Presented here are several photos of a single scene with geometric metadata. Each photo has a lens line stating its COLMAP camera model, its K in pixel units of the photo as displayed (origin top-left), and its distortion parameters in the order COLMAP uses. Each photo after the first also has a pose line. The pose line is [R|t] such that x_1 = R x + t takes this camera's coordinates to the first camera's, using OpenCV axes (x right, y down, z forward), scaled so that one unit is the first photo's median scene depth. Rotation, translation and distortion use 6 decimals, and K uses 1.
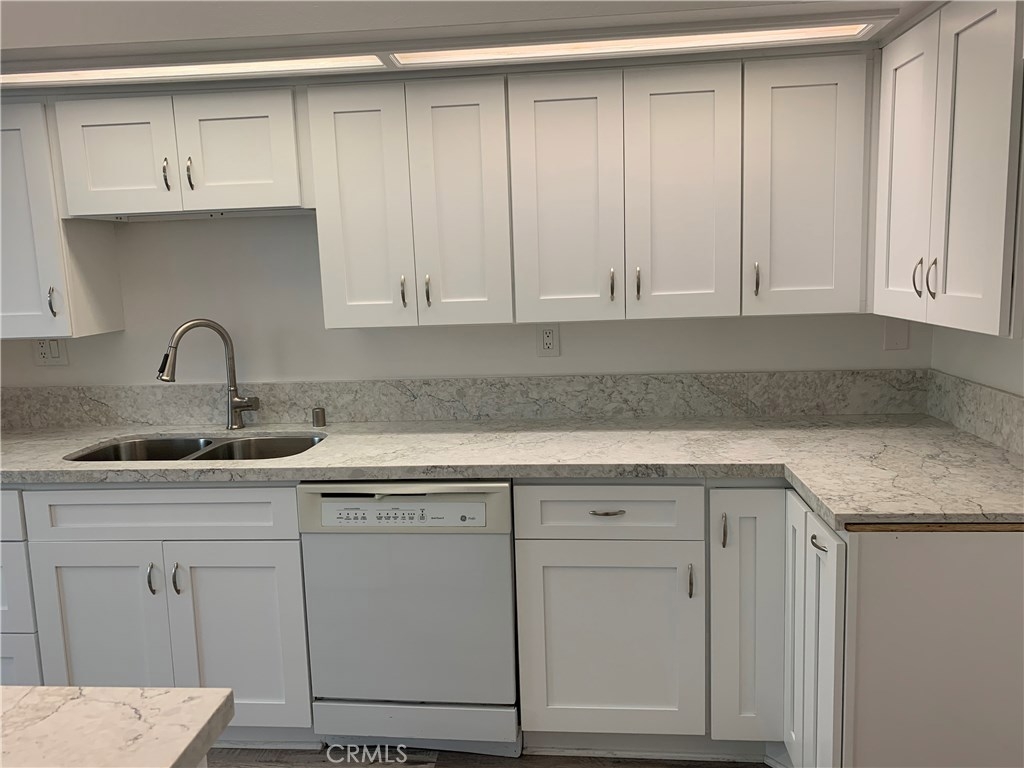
lens RADIAL K [[786.3, 0, 512.0], [0, 786.3, 384.0], [0, 0, 1]] dist [0.028139, 0.000862]
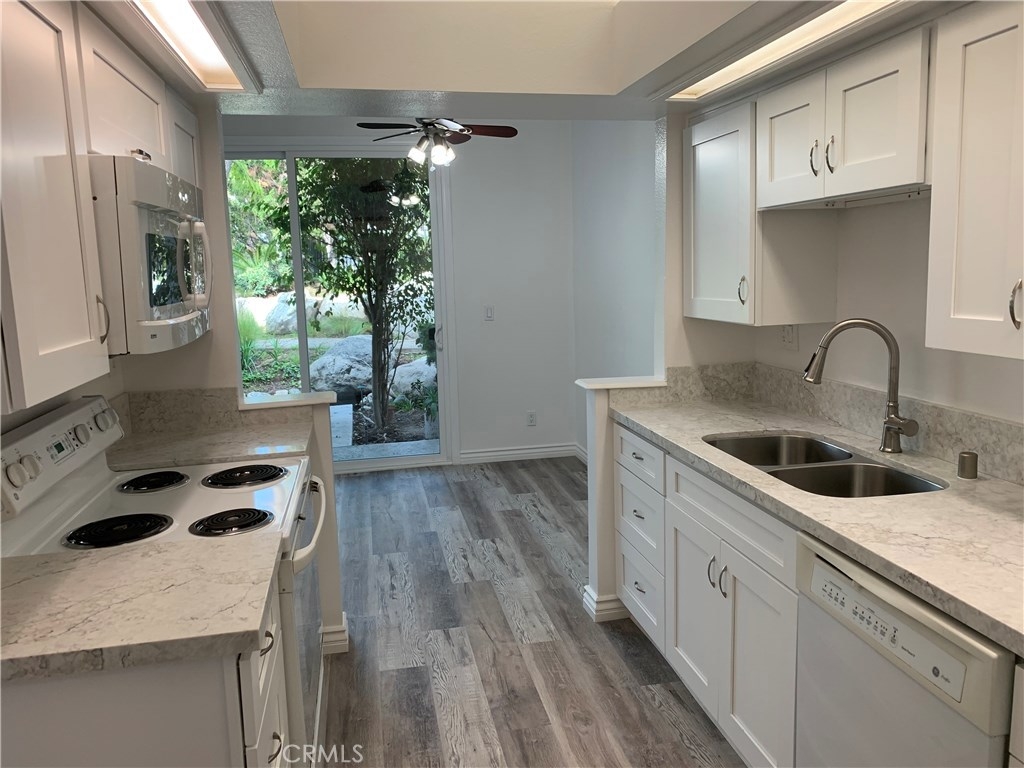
lens RADIAL K [[786.3, 0, 512.0], [0, 786.3, 384.0], [0, 0, 1]] dist [0.028139, 0.000862]
pose [[0.274464, 0.170497, -0.946362, 0.347575], [-0.126110, 0.982038, 0.140350, -0.087708], [0.953292, 0.080825, 0.291035, 0.396197]]
